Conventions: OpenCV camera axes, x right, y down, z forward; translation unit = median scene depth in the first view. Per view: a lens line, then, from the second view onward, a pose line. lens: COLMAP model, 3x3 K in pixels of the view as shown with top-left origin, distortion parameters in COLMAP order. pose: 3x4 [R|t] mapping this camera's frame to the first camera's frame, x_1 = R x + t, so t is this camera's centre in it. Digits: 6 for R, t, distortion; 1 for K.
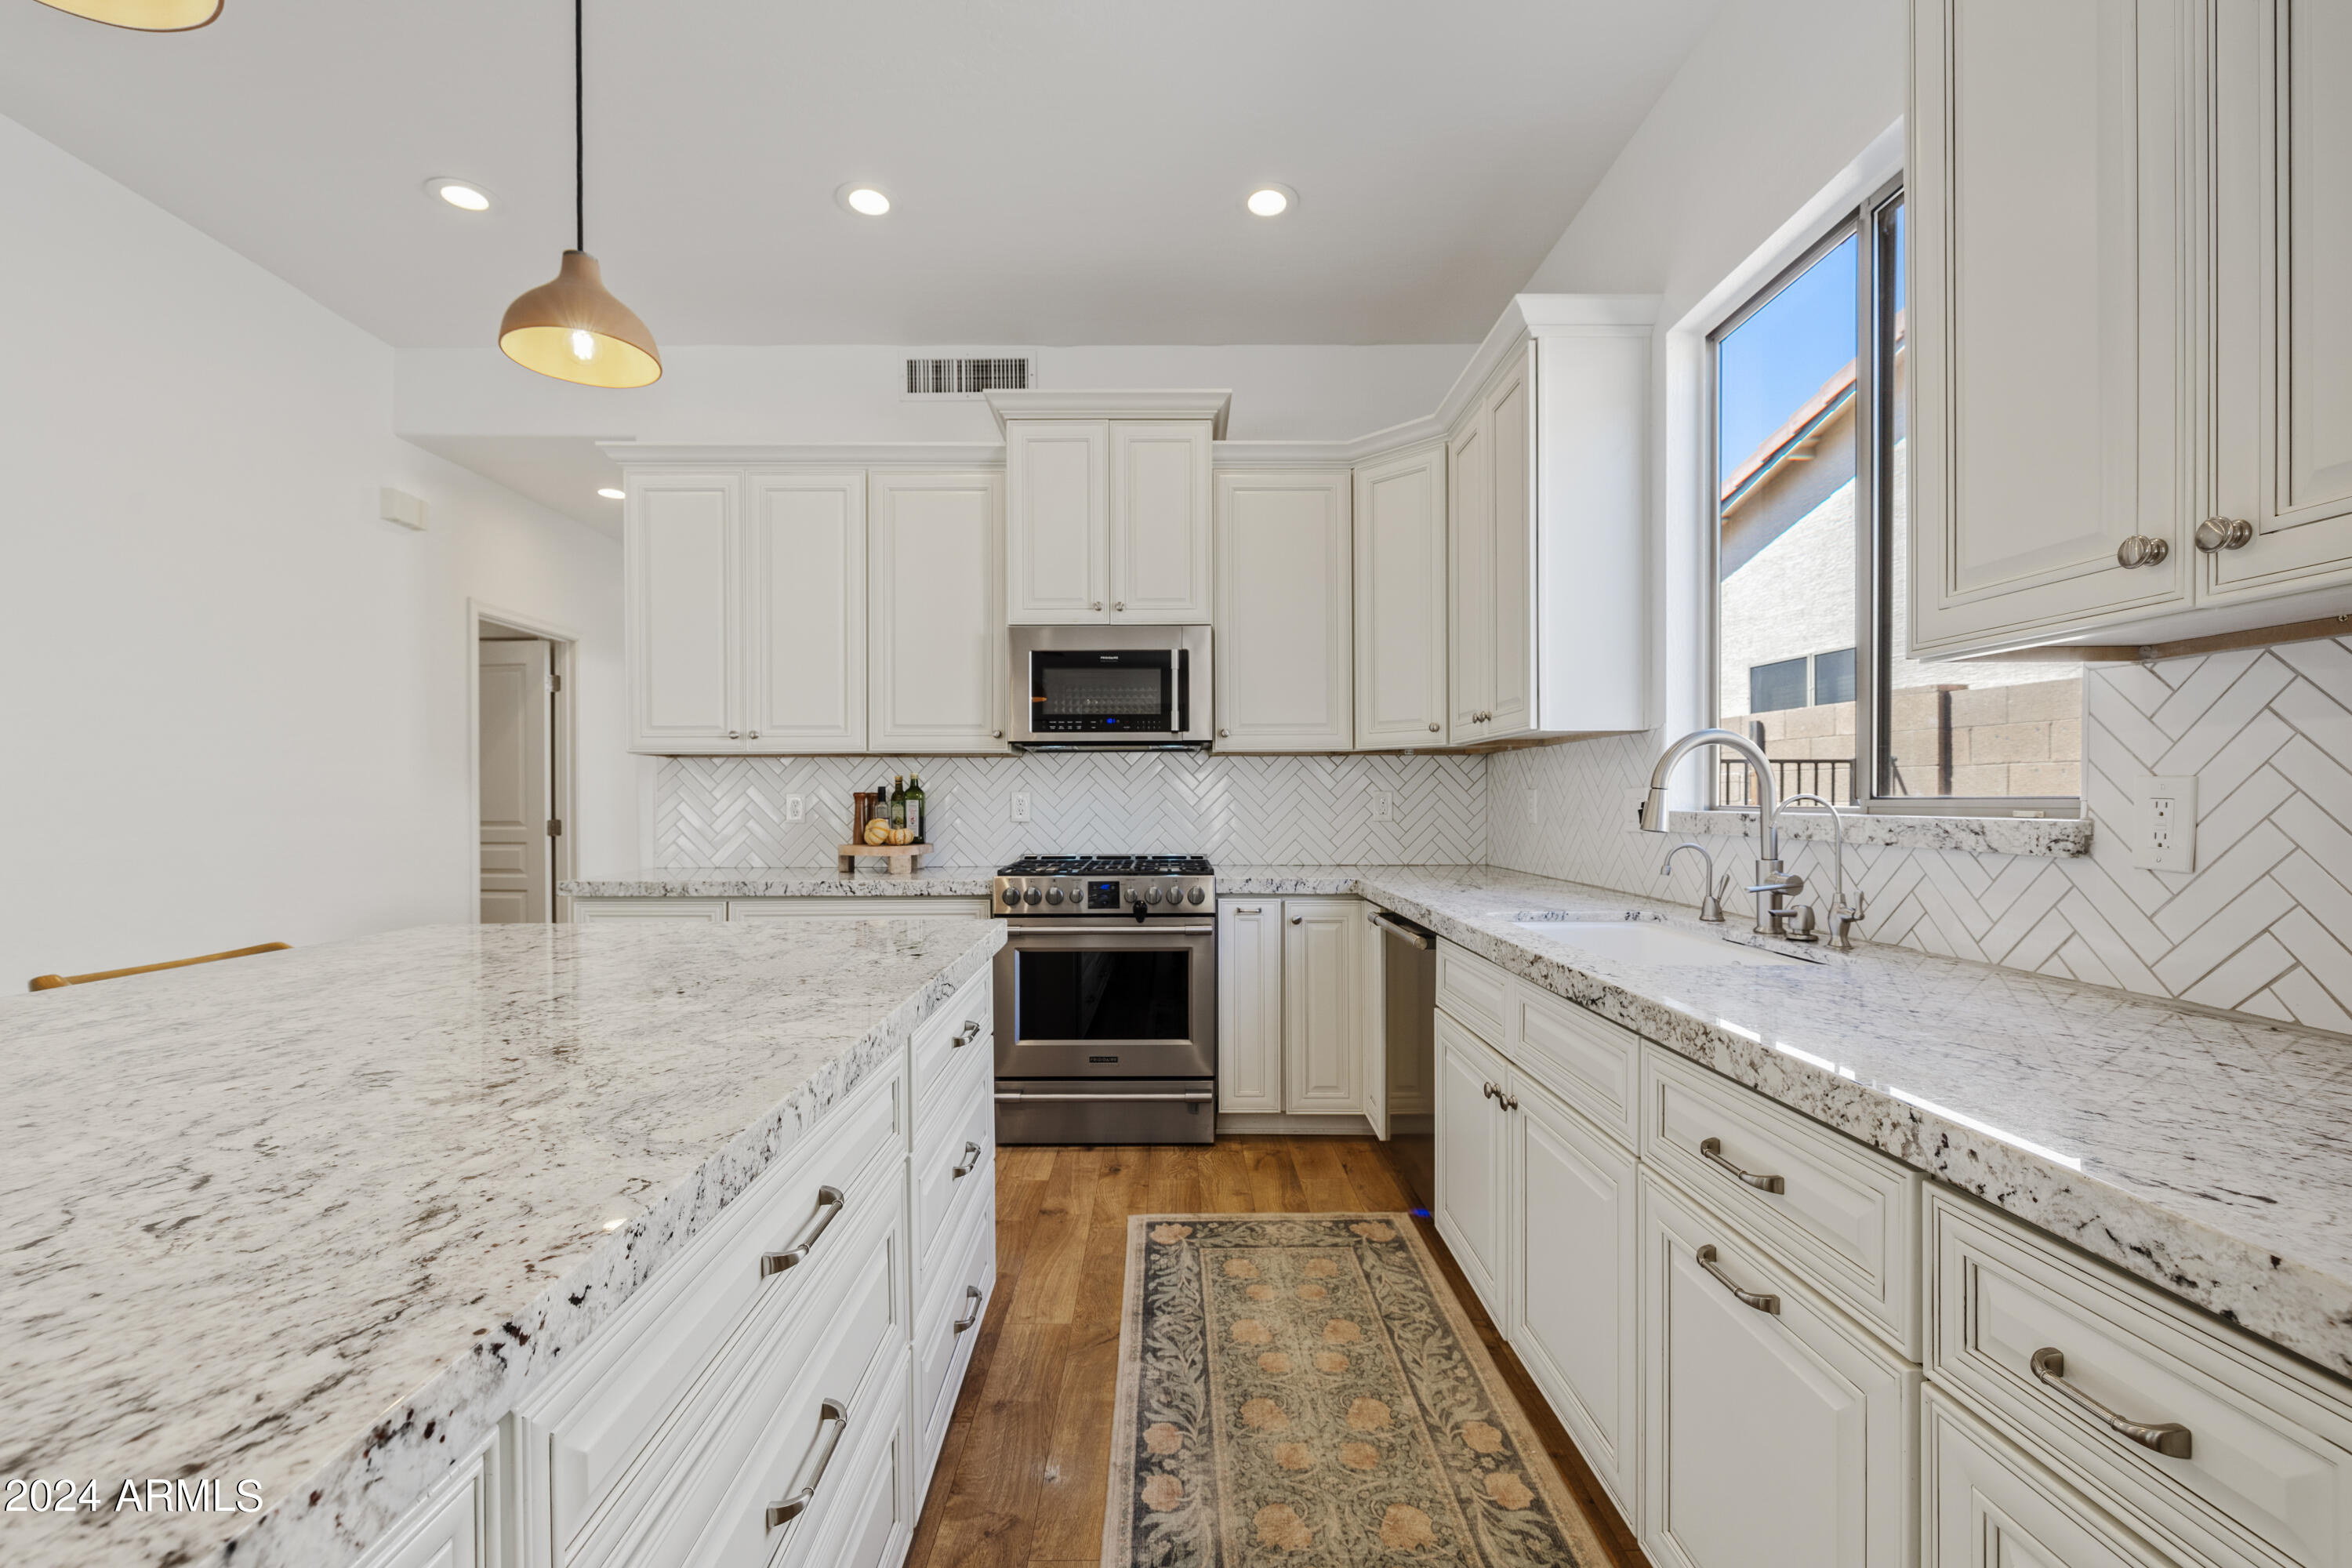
lens RADIAL K [[993.2, 0, 1174.9], [0, 993.2, 800.9], [0, 0, 1]] dist [0.000013, -0.001050]
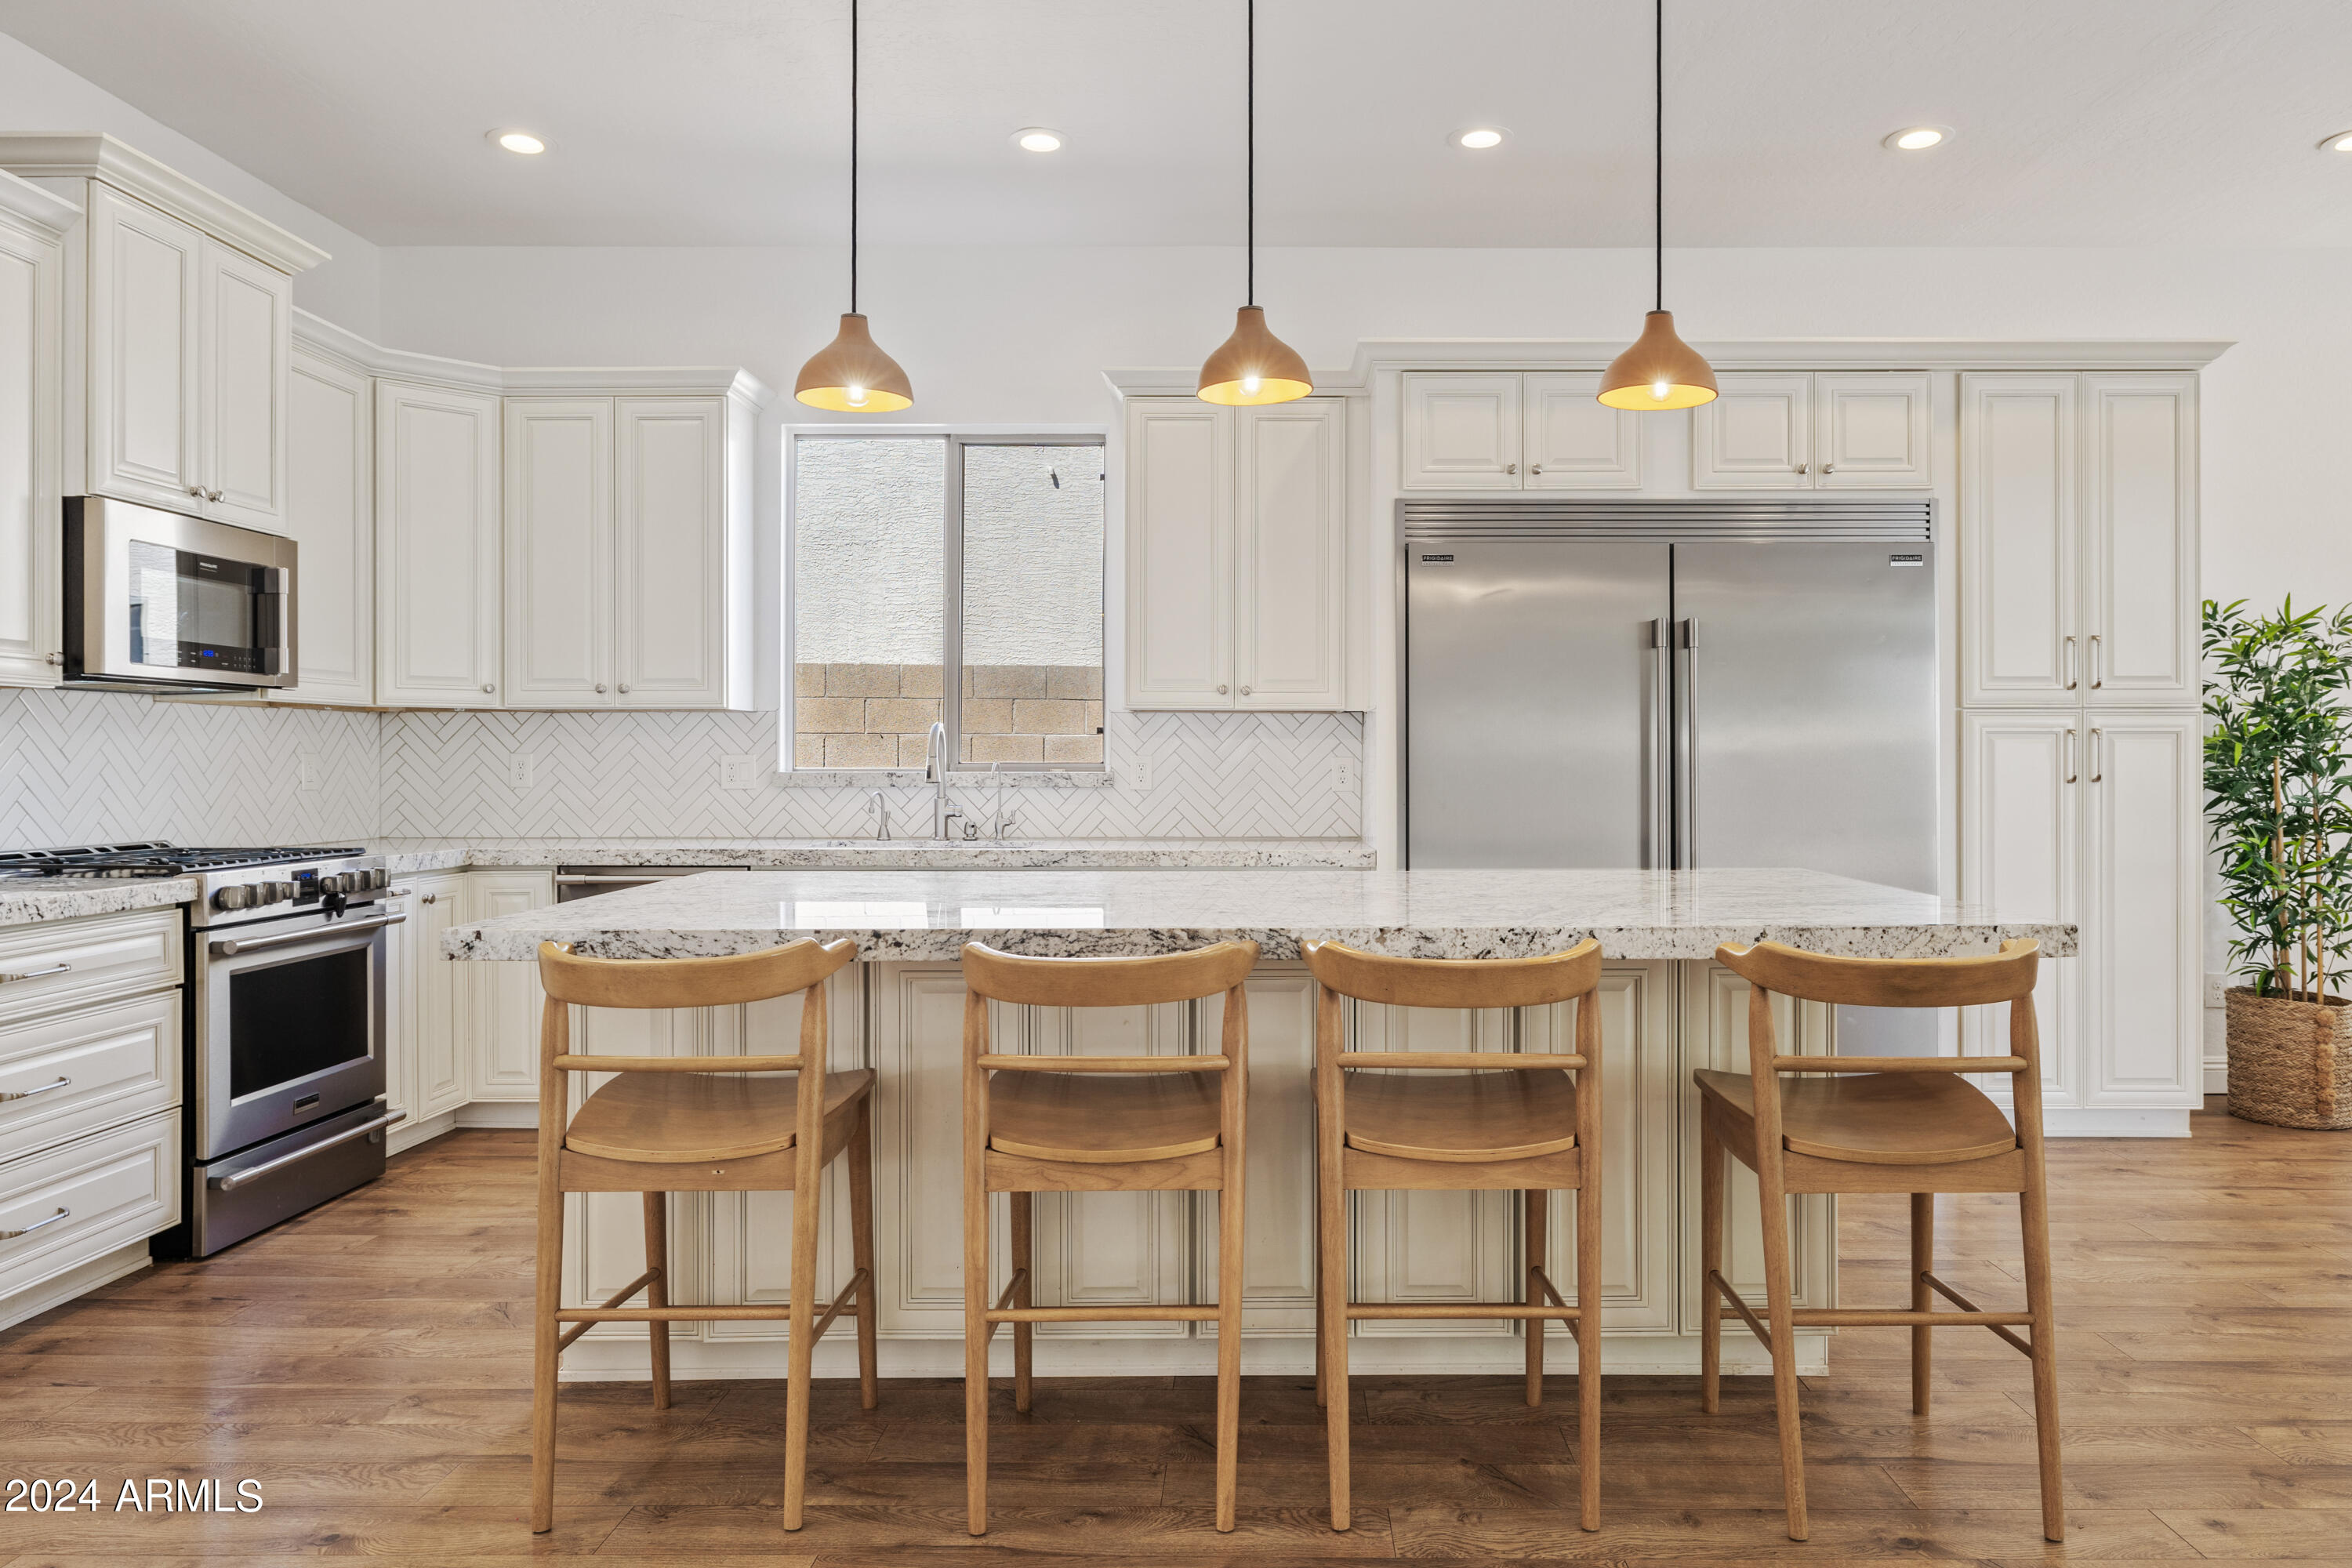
lens RADIAL K [[1533.6, 0, 1217.3], [0, 1533.6, 755.0], [0, 0, 1]] dist [-0.004019, -0.001875]
pose [[0.023244, 0.008876, 0.999690, -1.232405], [0.001326, 0.999959, -0.008909, 0.004462], [-0.999729, 0.001533, 0.023231, 0.267174]]
